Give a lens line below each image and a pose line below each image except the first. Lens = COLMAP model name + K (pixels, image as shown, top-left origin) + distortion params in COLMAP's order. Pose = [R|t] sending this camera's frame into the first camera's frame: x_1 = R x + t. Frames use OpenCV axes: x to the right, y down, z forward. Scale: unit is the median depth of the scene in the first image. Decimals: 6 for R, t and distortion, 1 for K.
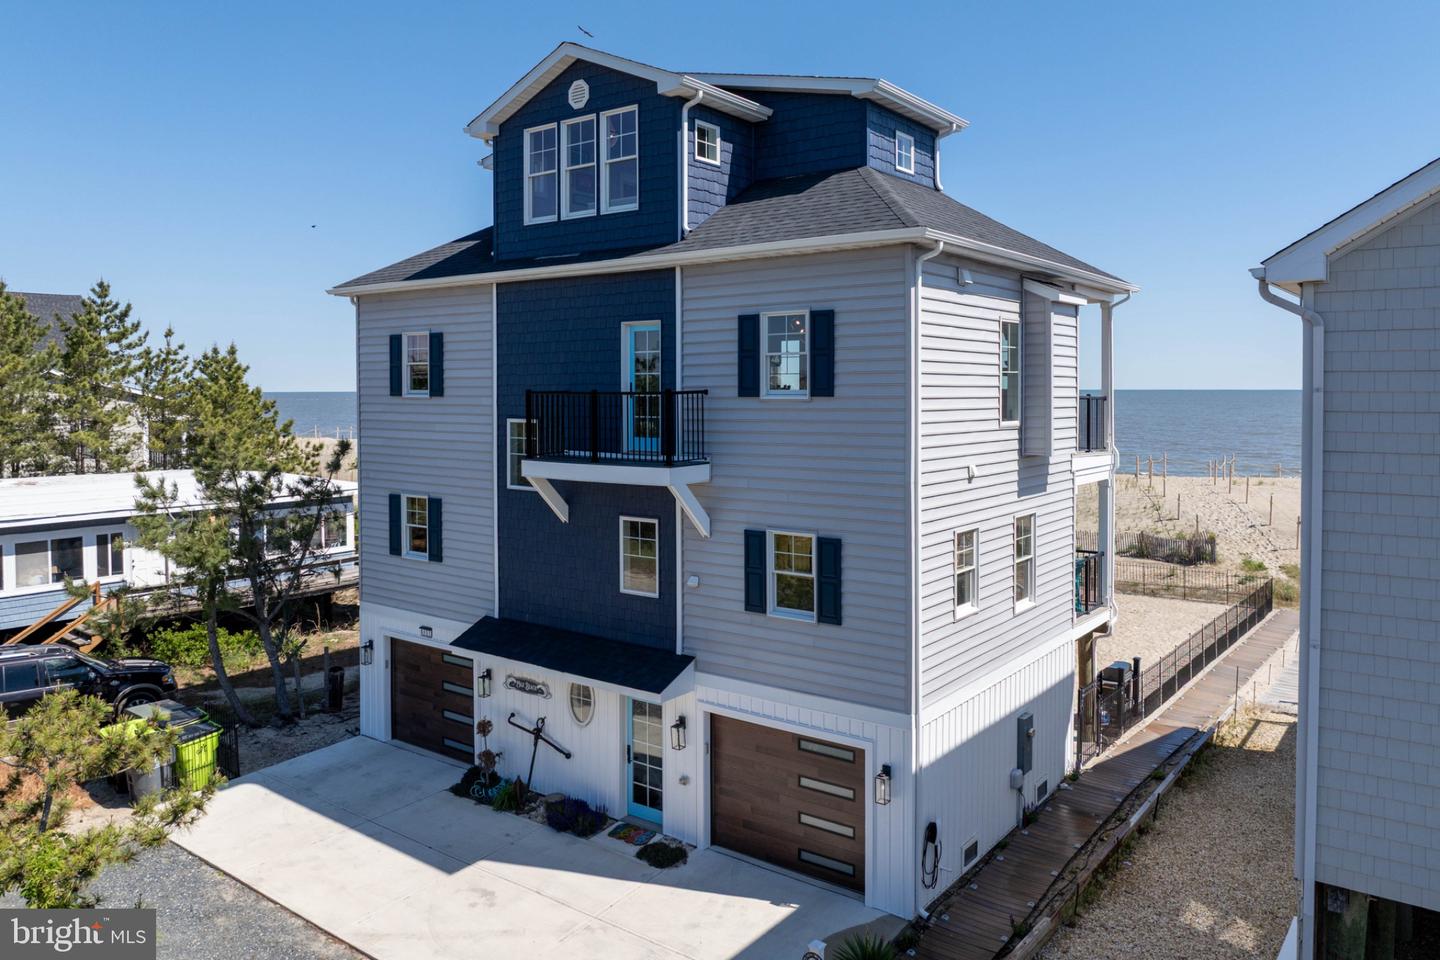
lens RADIAL K [[1041.0, 0, 727.0], [0, 1041.0, 482.6], [0, 0, 1]] dist [-0.053425, 0.020396]
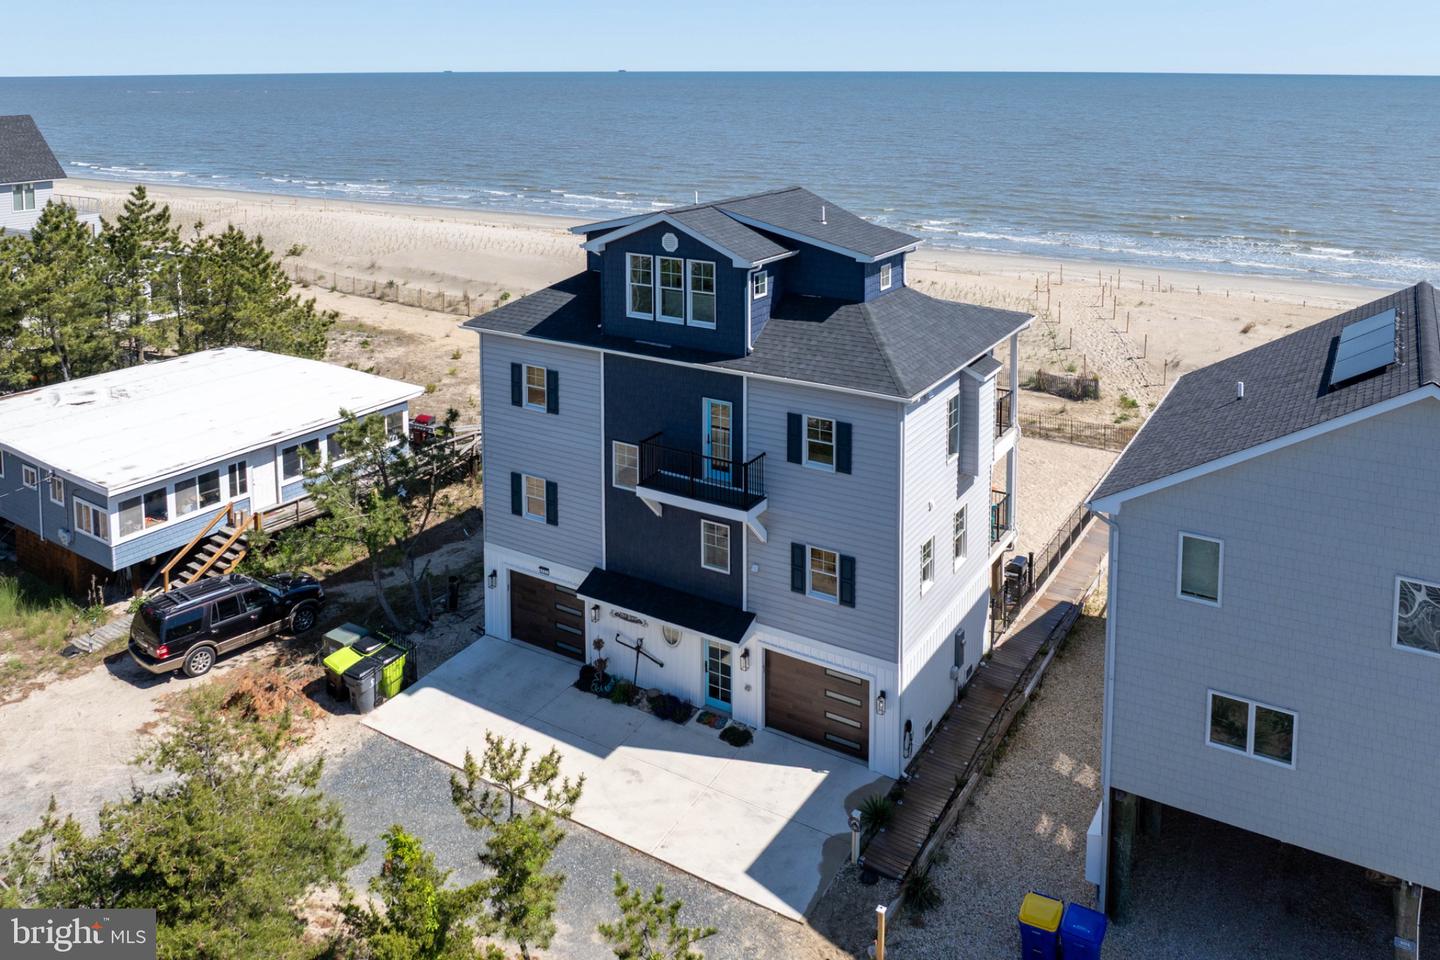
lens RADIAL K [[1125.6, 0, 709.3], [0, 1125.6, 241.8], [0, 0, 1]] dist [-0.040335, 0.020995]
pose [[0.995794, -0.017223, 0.089993, -0.233505], [0.010167, 0.996879, 0.078283, -0.504352], [-0.091060, -0.077039, 0.992861, -0.606291]]
